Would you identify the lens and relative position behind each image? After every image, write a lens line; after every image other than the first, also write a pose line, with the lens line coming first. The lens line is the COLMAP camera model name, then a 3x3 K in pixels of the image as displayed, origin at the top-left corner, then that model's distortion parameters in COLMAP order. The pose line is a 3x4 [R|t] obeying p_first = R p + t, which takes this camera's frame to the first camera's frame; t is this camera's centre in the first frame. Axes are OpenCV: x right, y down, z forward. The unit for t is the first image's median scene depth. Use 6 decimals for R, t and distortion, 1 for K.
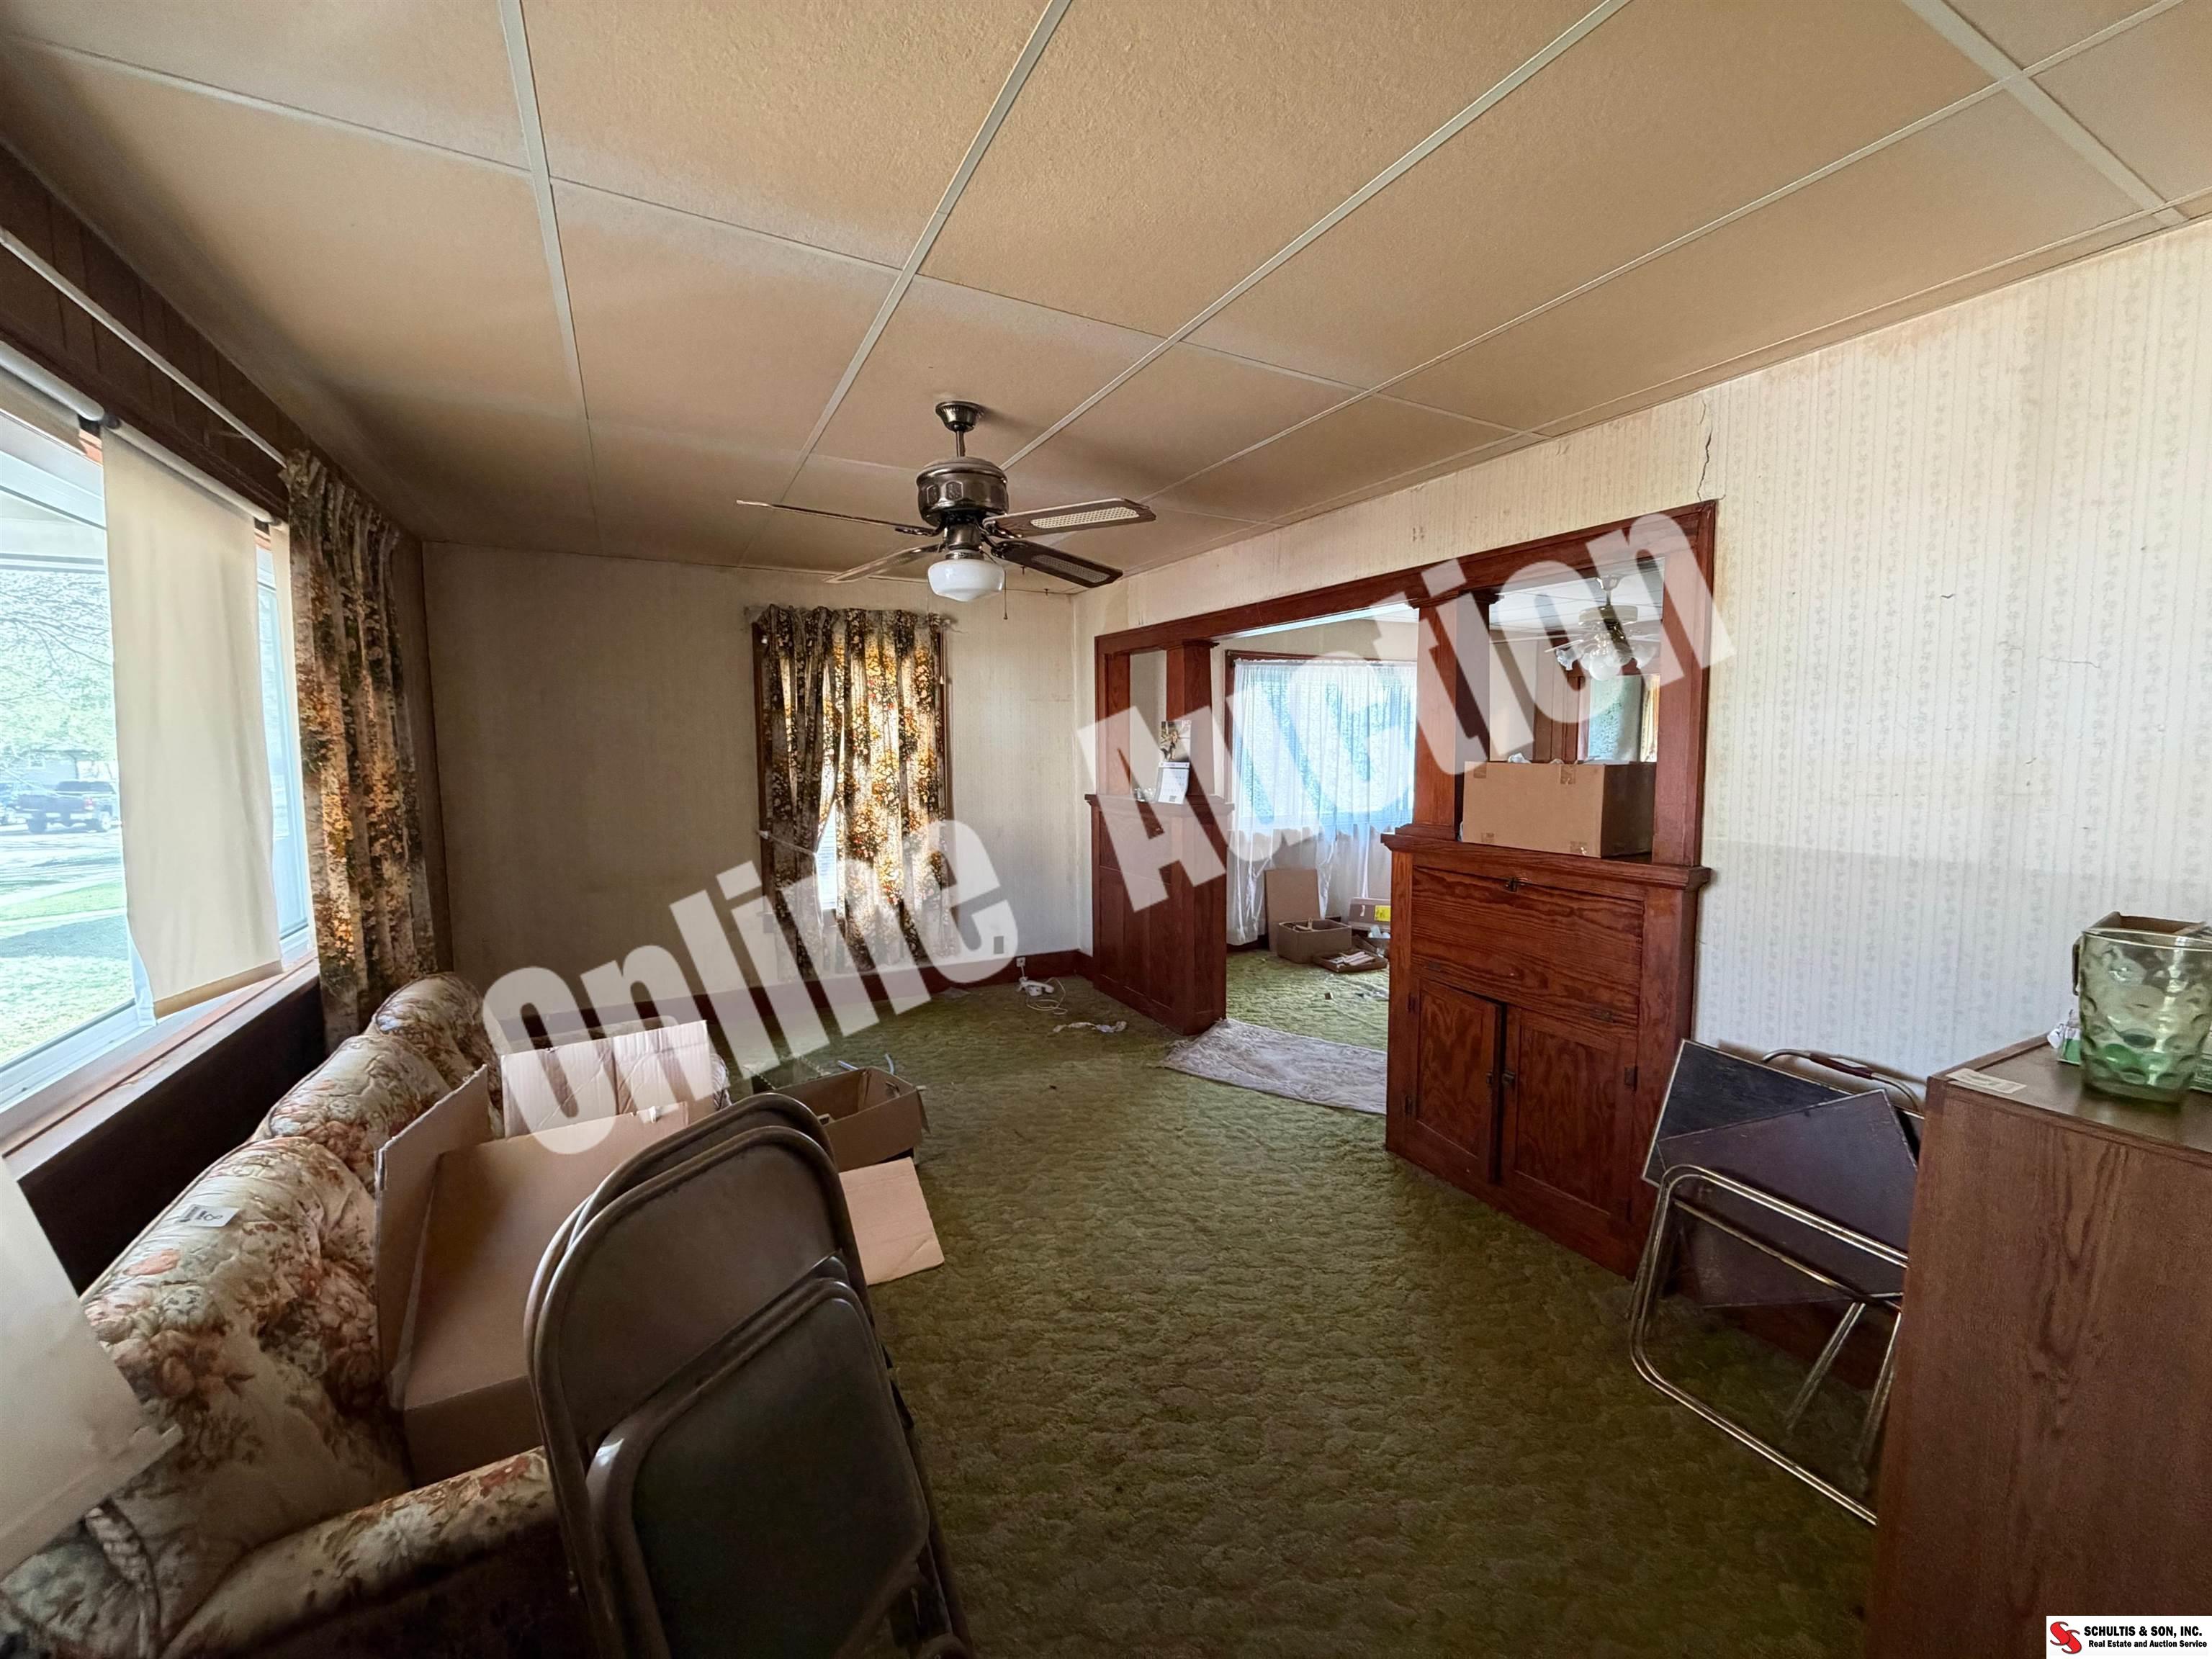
lens RADIAL K [[874.0, 0, 1105.6], [0, 874.0, 822.5], [0, 0, 1]] dist [0.000555, 0.000409]
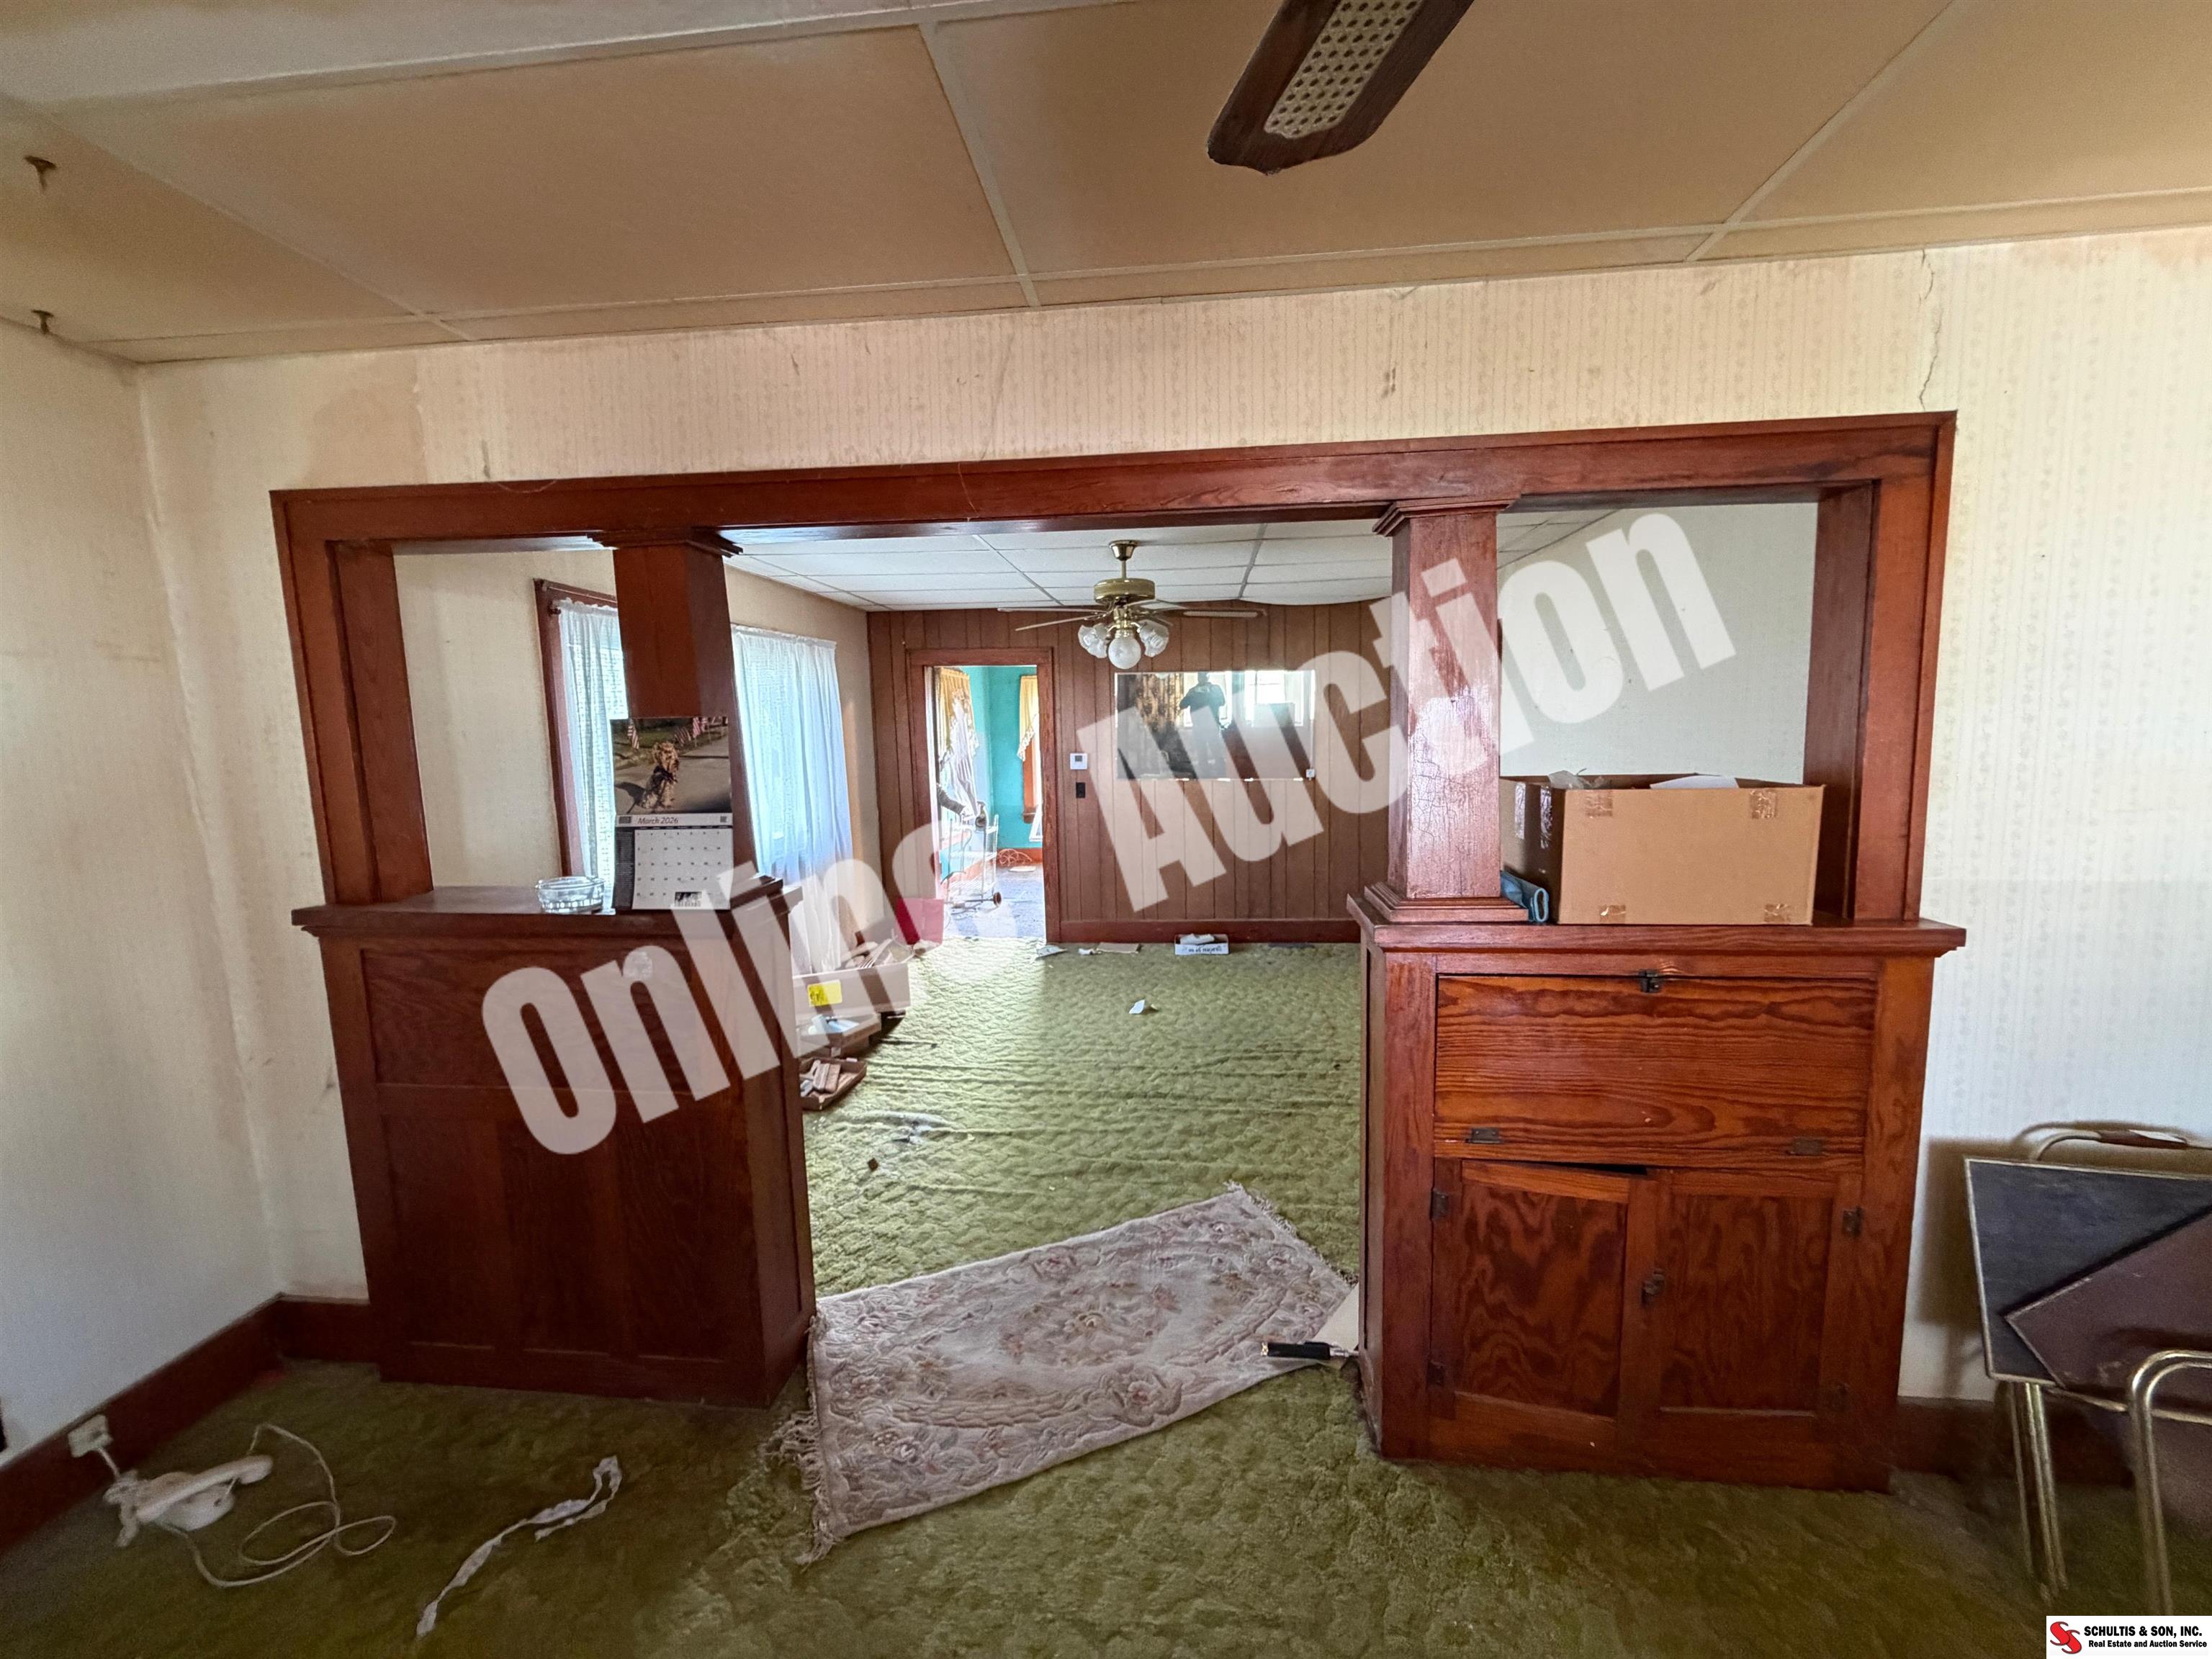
lens RADIAL K [[874.0, 0, 1107.3], [0, 874.0, 831.0], [0, 0, 1]] dist [0.000555, 0.000409]
pose [[0.562187, -0.103522, 0.820505, -0.264819], [0.092340, 0.993788, 0.062116, -0.114505], [-0.821839, 0.040845, 0.568254, 0.985598]]
